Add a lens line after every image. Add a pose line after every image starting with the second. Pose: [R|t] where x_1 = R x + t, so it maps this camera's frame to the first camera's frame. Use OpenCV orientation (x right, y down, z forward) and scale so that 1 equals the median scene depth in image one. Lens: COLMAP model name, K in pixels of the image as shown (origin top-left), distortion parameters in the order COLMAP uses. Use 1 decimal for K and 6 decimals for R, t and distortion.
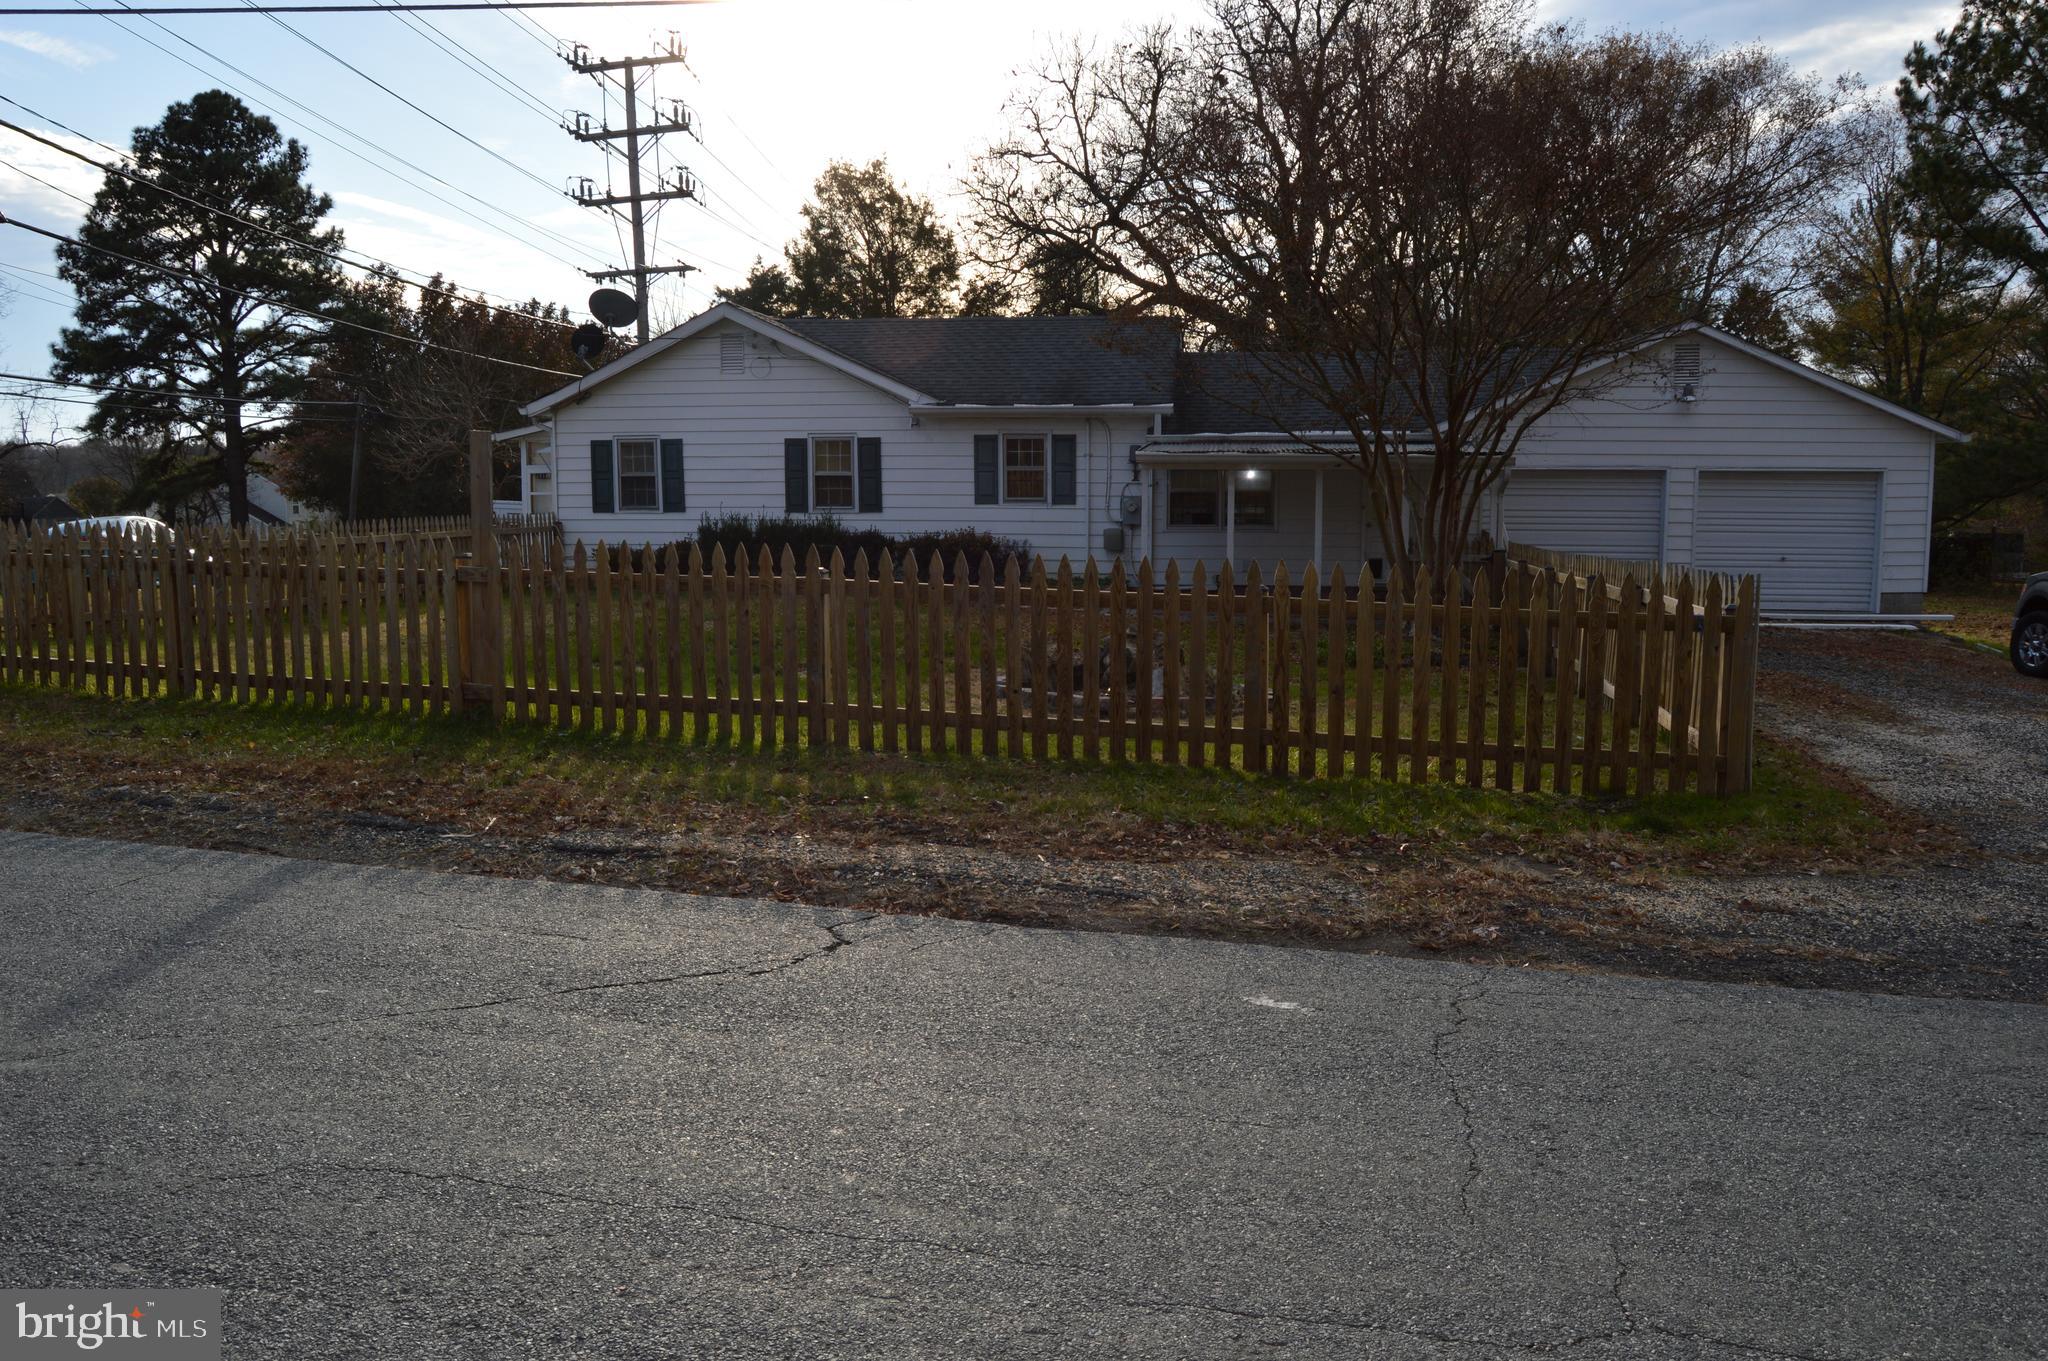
lens RADIAL K [[1620.3, 0, 1025.4], [0, 1620.3, 684.3], [0, 0, 1]] dist [-0.097655, 0.044598]
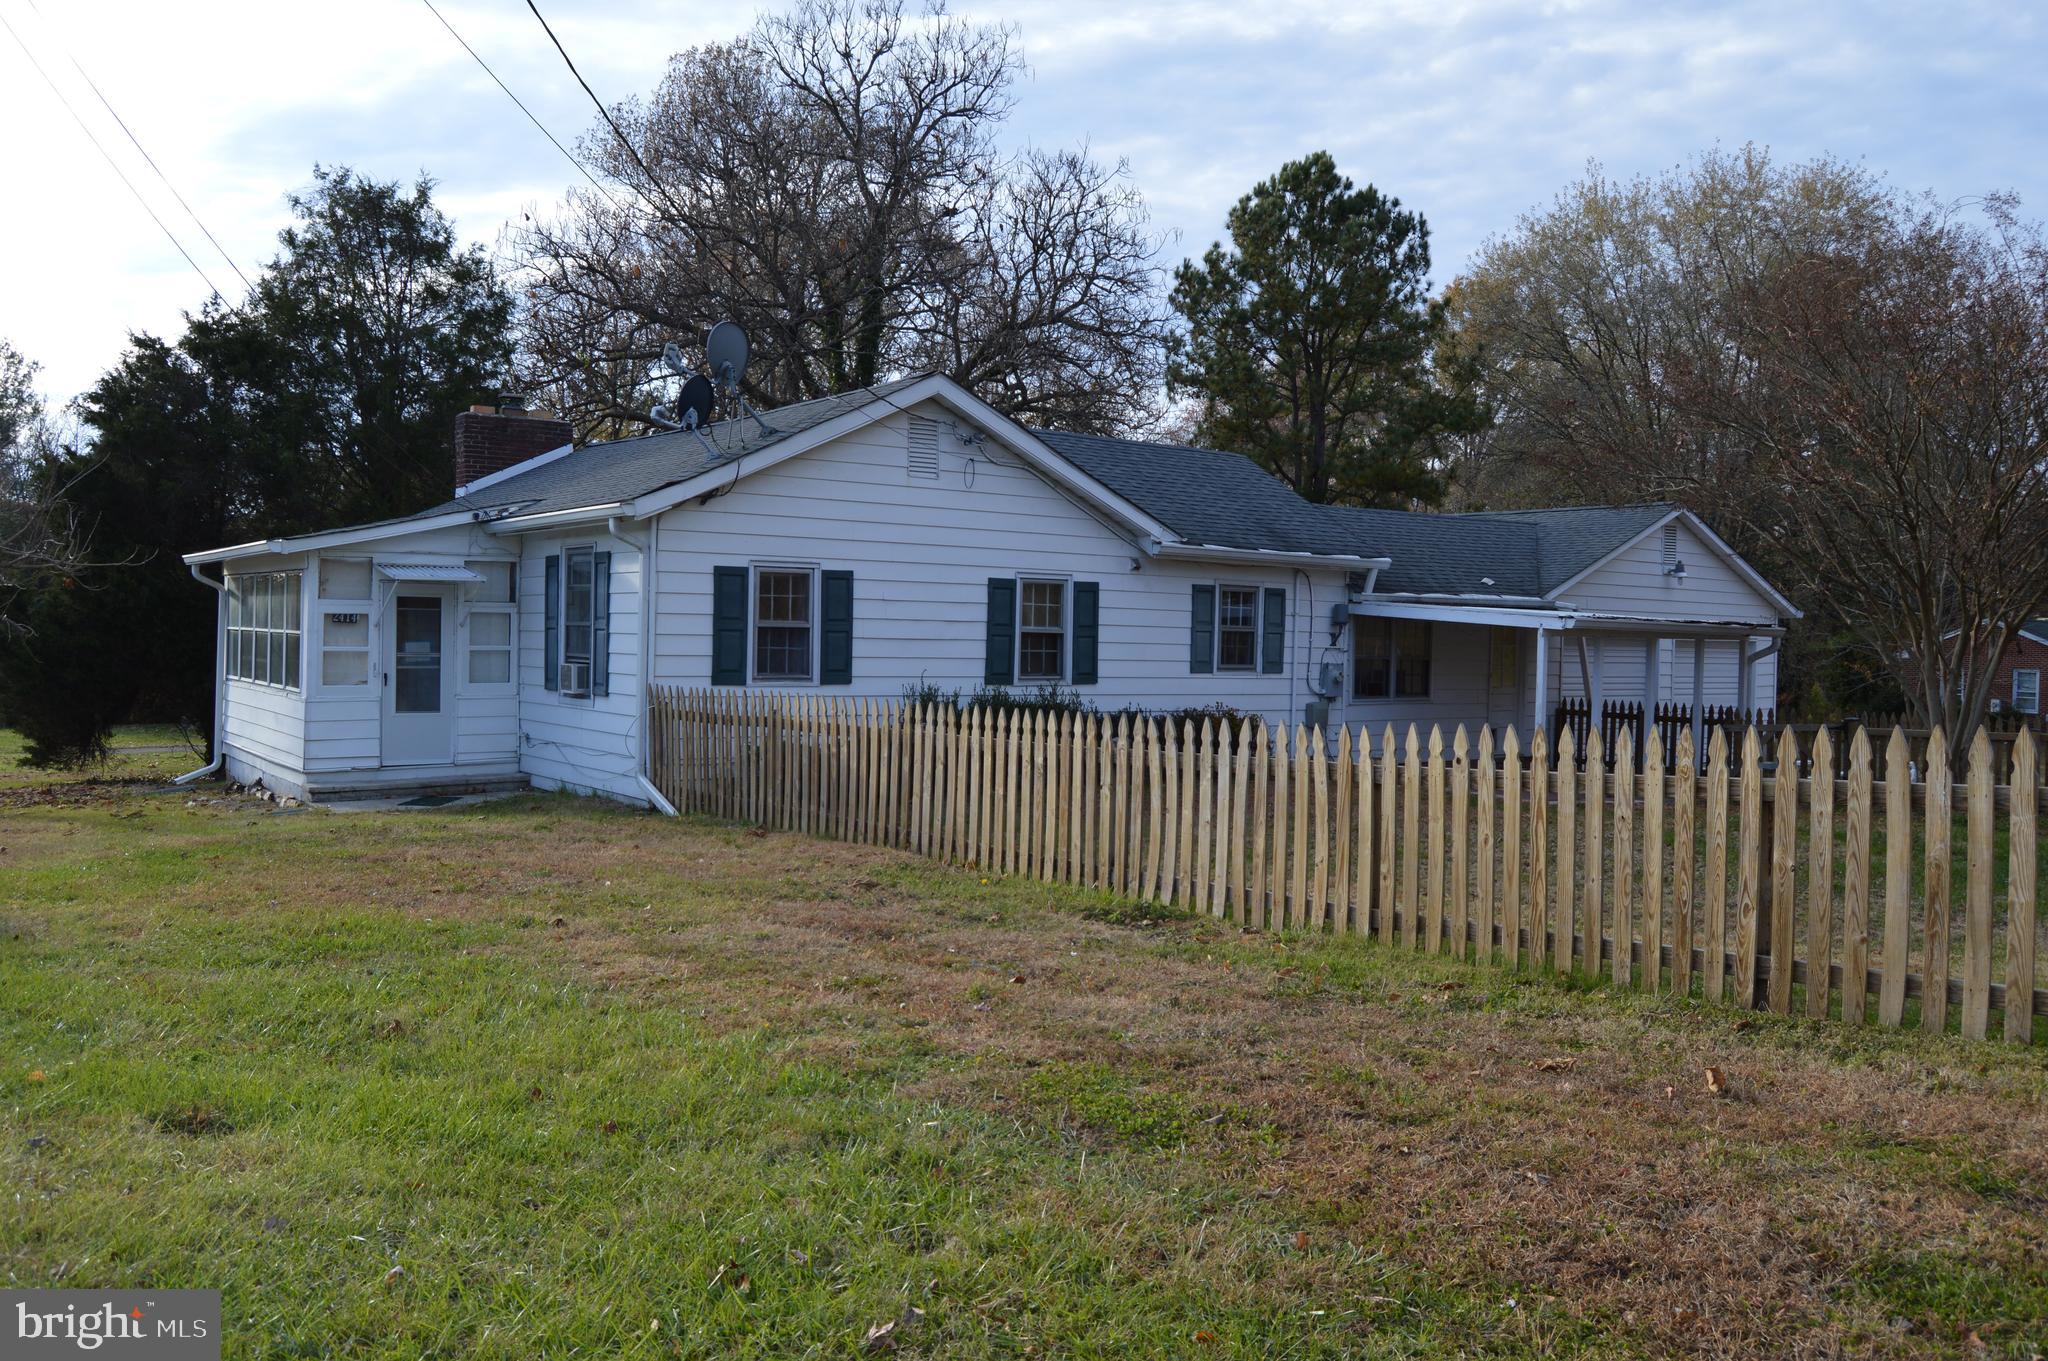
lens RADIAL K [[1620.3, 0, 1021.7], [0, 1620.3, 670.9], [0, 0, 1]] dist [-0.097655, 0.044598]
pose [[0.716928, 0.000361, 0.697147, -0.624319], [0.073856, 0.994333, -0.076466, -0.059414], [-0.693224, 0.106310, 0.712839, 0.505979]]
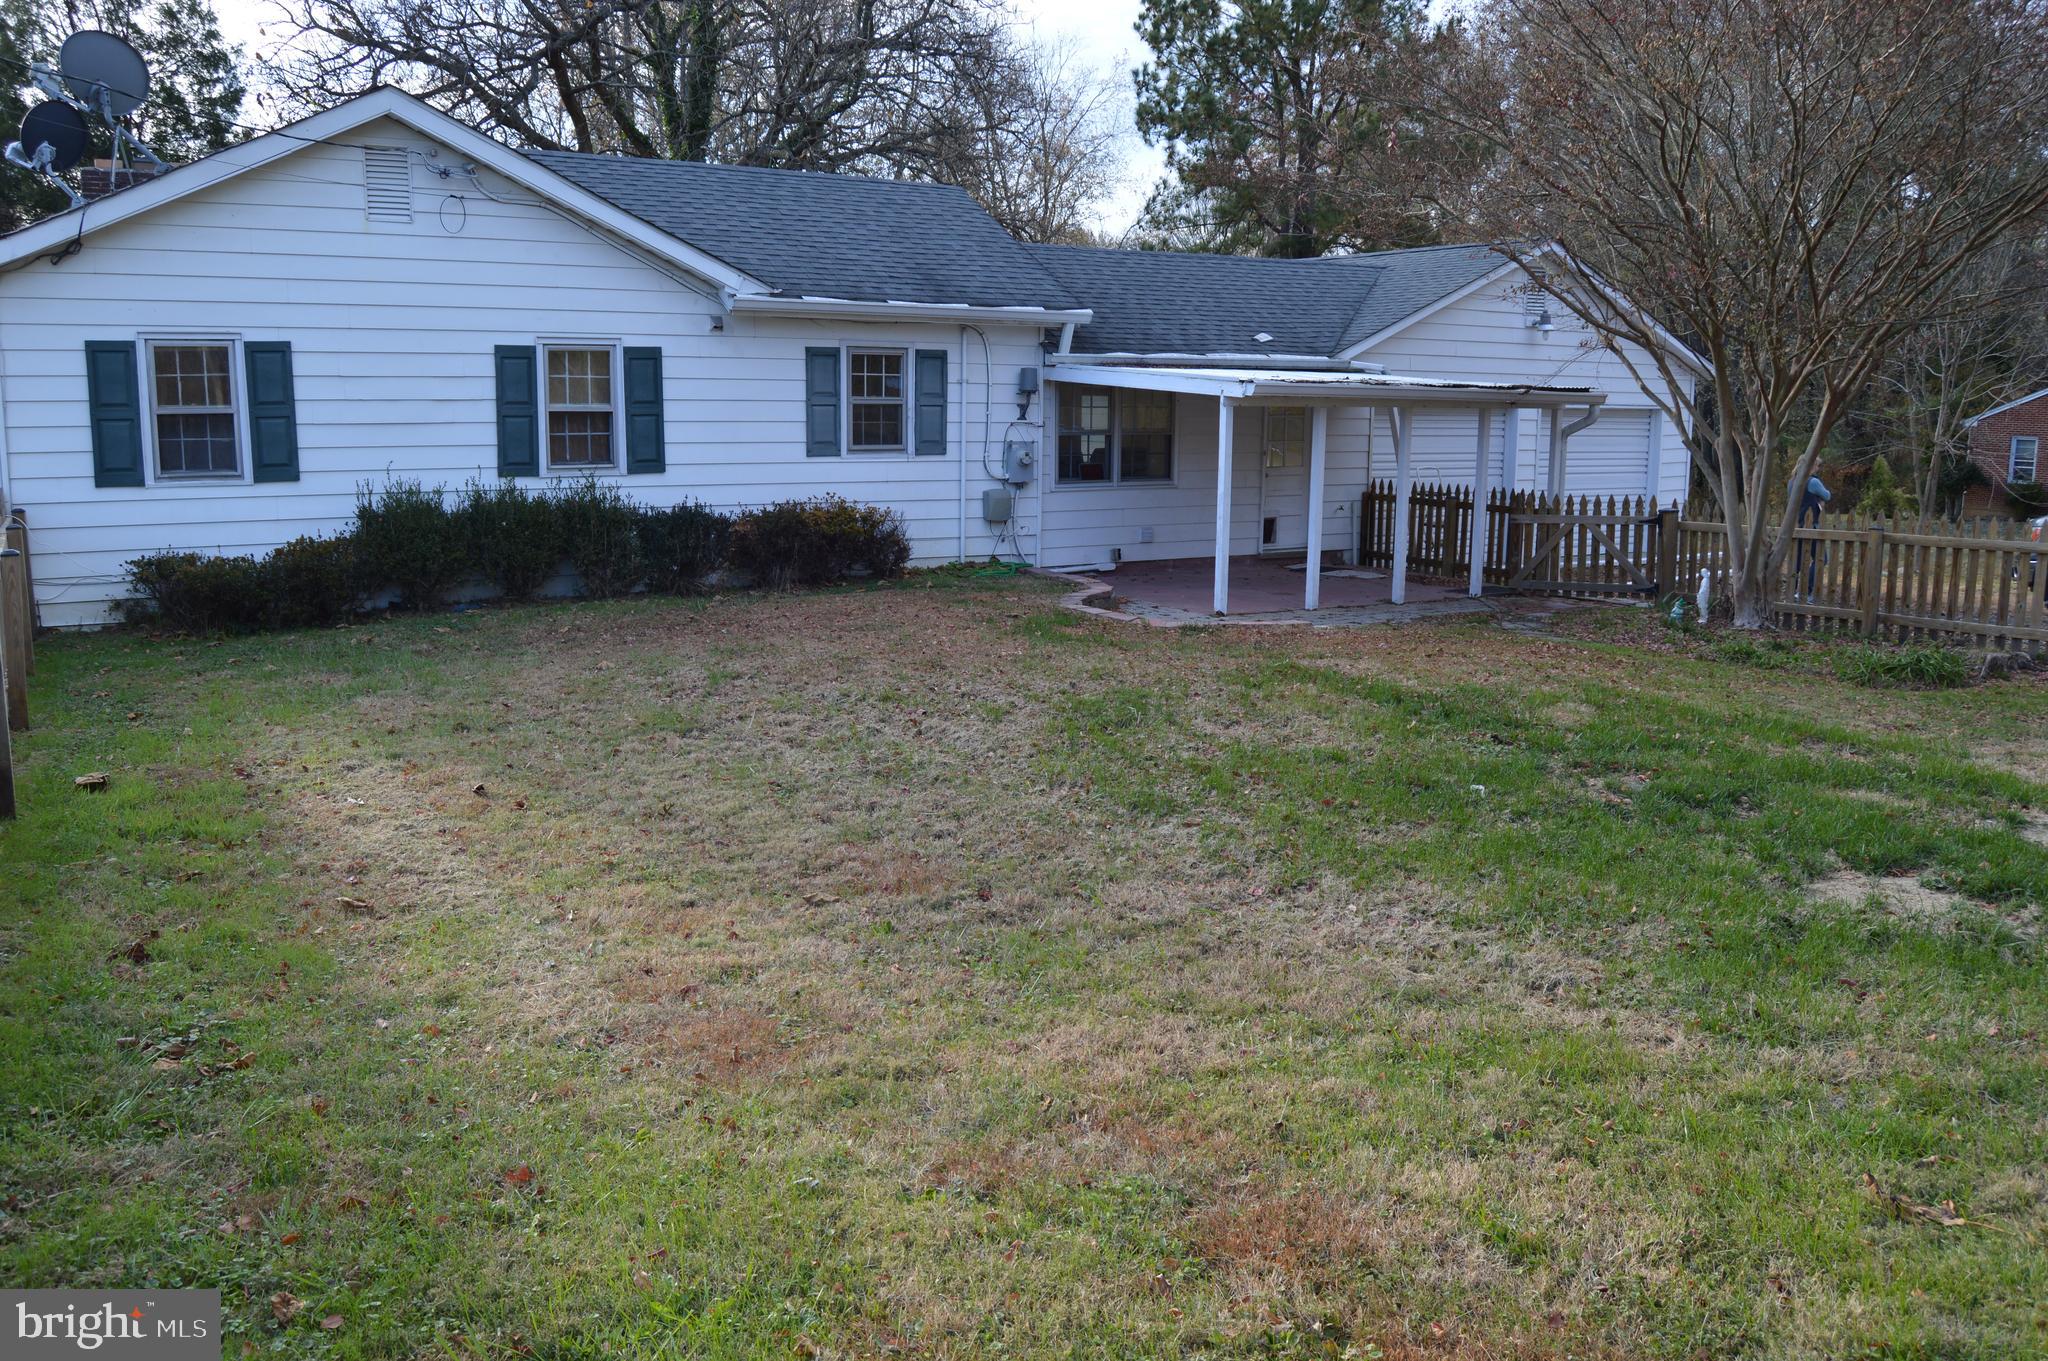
lens RADIAL K [[1620.3, 0, 1021.7], [0, 1620.3, 687.4], [0, 0, 1]] dist [-0.097655, 0.044598]
pose [[0.769958, -0.103486, 0.629647, -0.371941], [0.078653, 0.994628, 0.067292, -0.057480], [-0.633228, -0.002289, 0.773962, 0.458344]]
